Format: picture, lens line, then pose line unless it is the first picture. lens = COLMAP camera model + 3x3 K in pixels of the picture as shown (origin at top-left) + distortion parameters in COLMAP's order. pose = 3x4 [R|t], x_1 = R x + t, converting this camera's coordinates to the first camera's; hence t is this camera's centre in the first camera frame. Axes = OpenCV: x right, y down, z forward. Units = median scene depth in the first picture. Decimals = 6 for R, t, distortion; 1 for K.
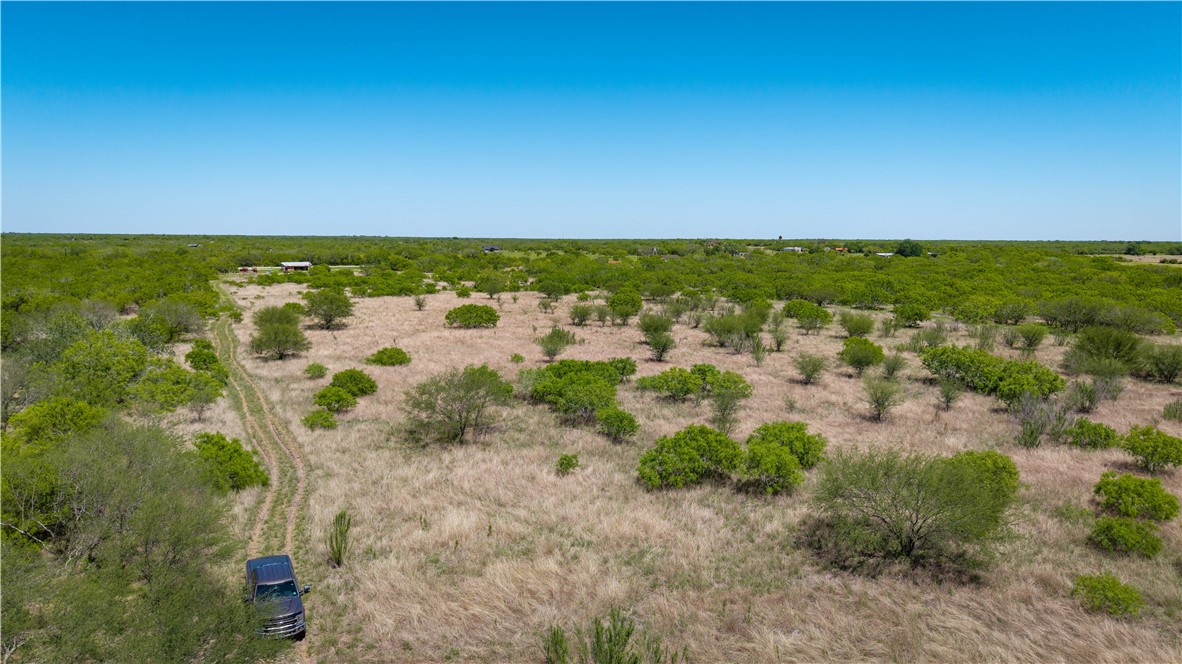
lens RADIAL K [[793.1, 0, 592.7], [0, 793.1, 329.5], [0, 0, 1]] dist [0.034321, -0.041253]
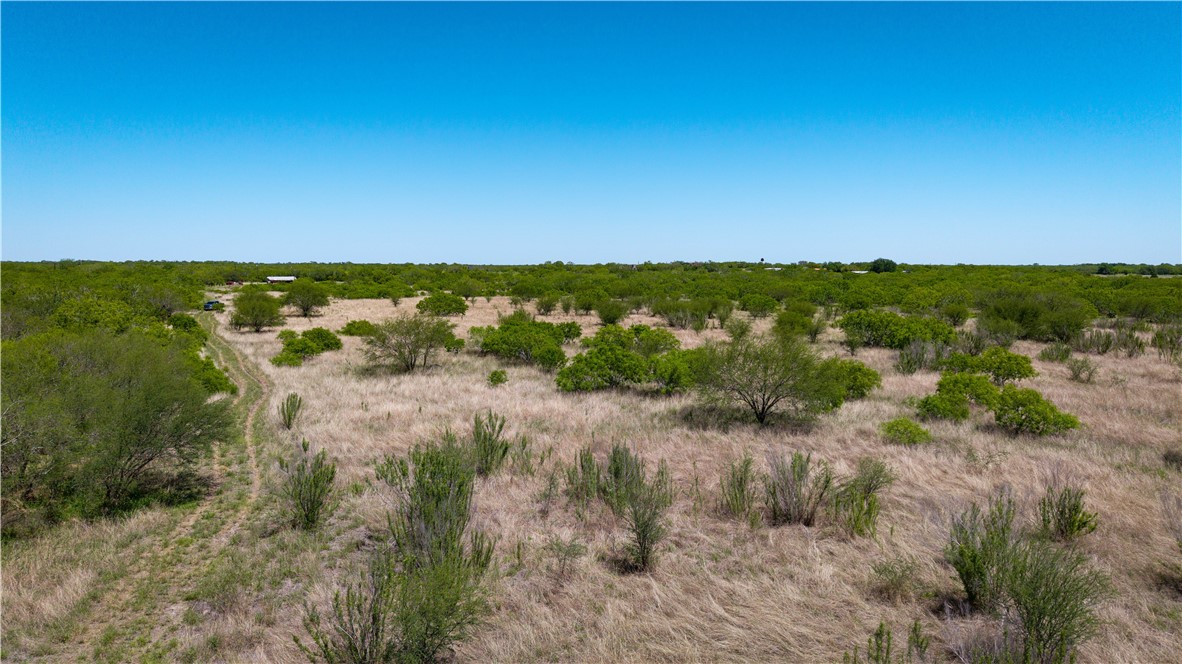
lens RADIAL K [[793.1, 0, 588.9], [0, 793.1, 334.3], [0, 0, 1]] dist [0.034321, -0.041253]
pose [[0.999961, -0.002007, 0.008607, 0.047827], [0.002257, 0.999574, -0.029104, 0.071750], [-0.008545, 0.029122, 0.999539, -0.081897]]
